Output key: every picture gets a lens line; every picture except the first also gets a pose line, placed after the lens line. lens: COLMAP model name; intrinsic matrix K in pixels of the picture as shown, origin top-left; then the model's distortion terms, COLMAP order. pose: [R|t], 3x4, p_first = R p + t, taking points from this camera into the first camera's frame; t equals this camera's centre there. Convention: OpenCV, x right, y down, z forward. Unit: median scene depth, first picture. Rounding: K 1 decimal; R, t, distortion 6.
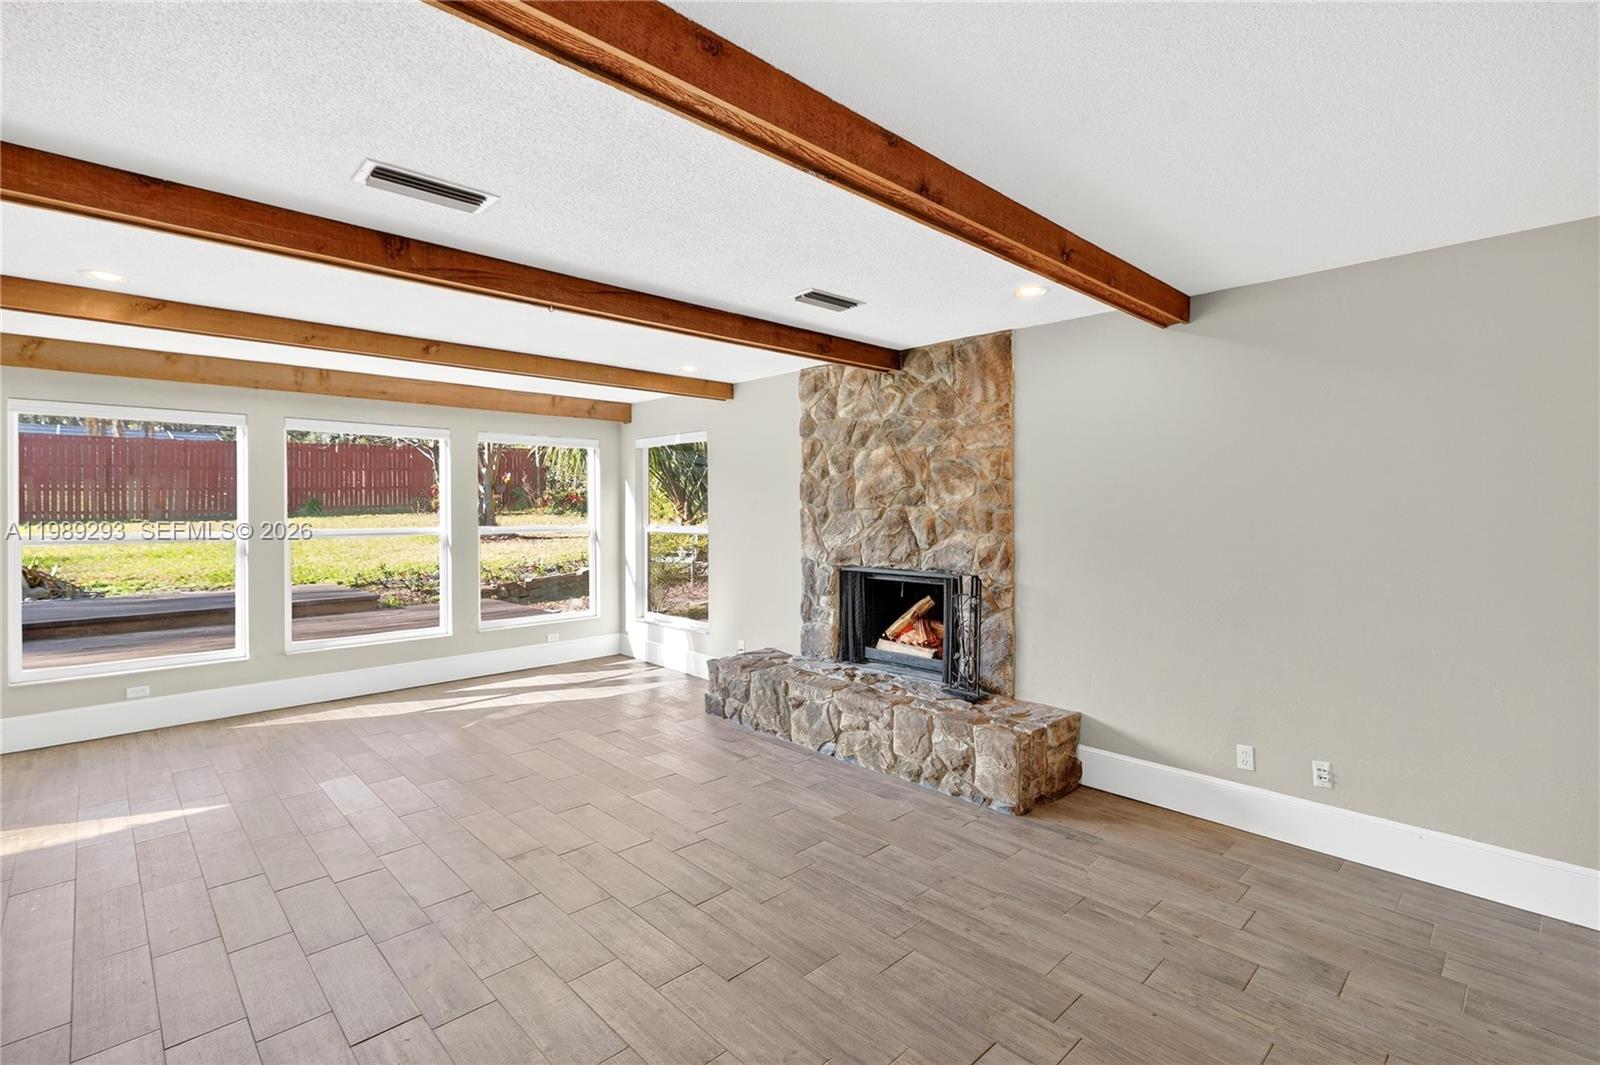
lens RADIAL K [[758.8, 0, 800.0], [0, 758.8, 532.5], [0, 0, 1]] dist [-0.000781, -0.000175]
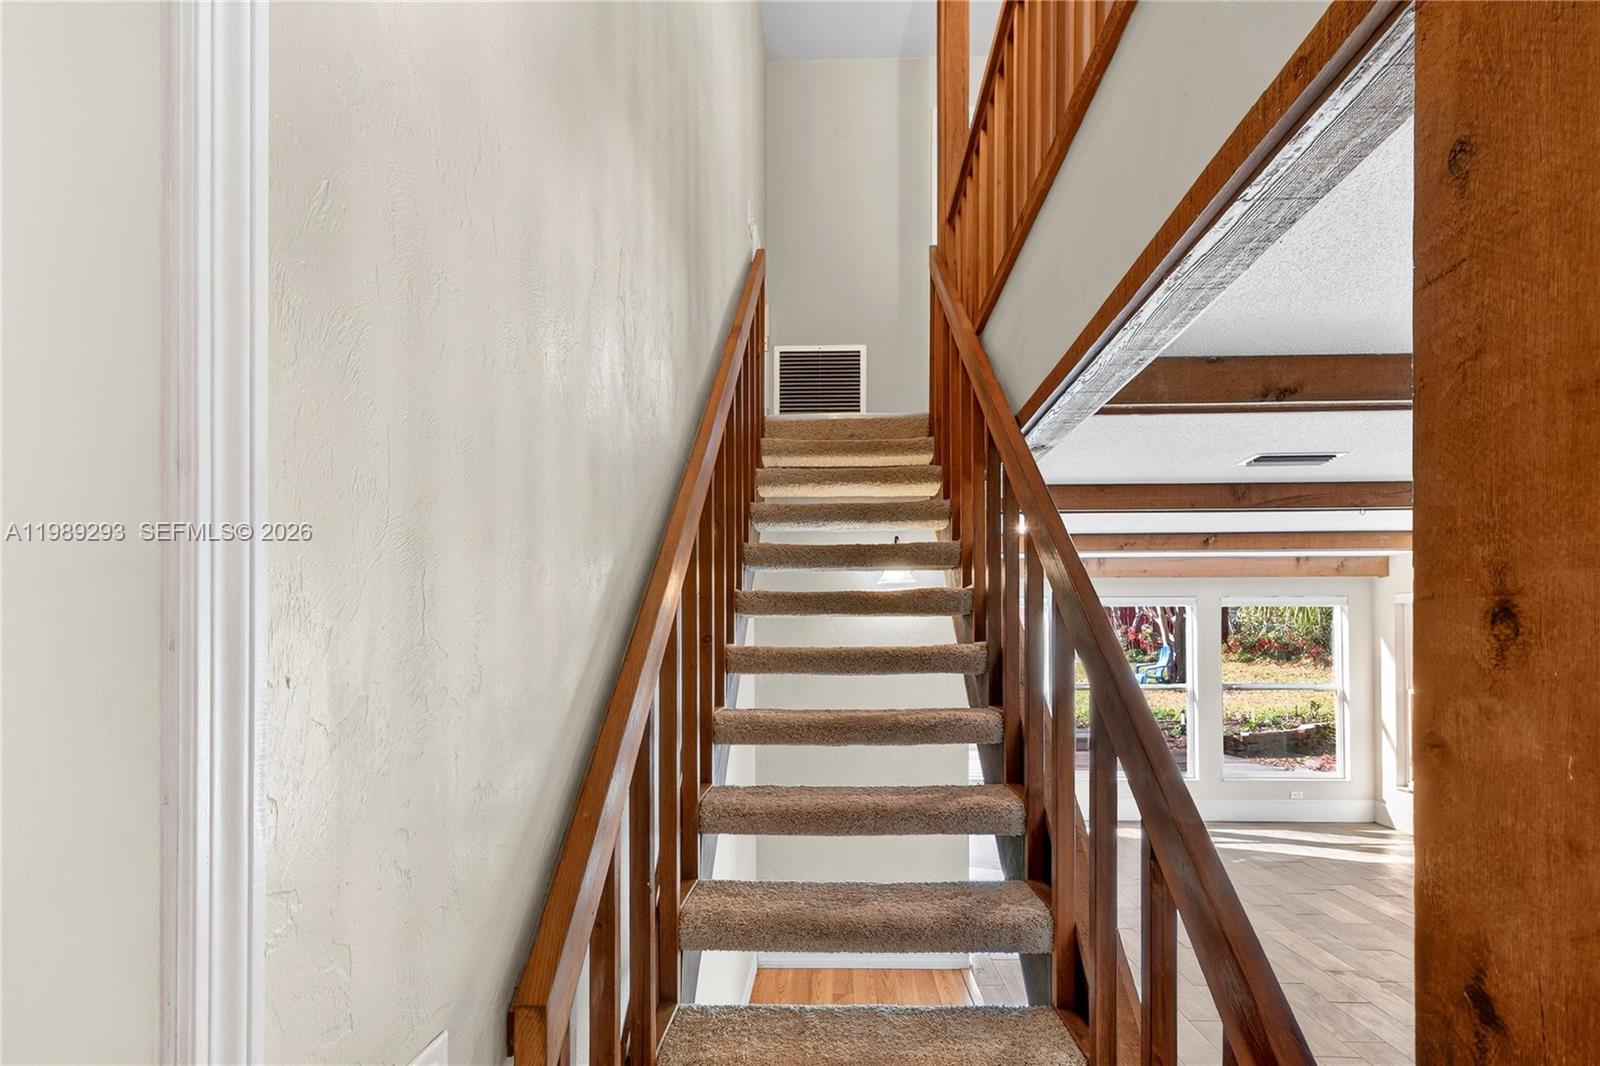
lens RADIAL K [[758.8, 0, 800.0], [0, 758.8, 533.0], [0, 0, 1]] dist [-0.000781, -0.000175]
pose [[0.676748, -0.125113, -0.725506, -0.010153], [-0.014990, 0.982908, -0.183485, -0.003830], [0.736062, 0.135048, 0.663306, -0.115877]]
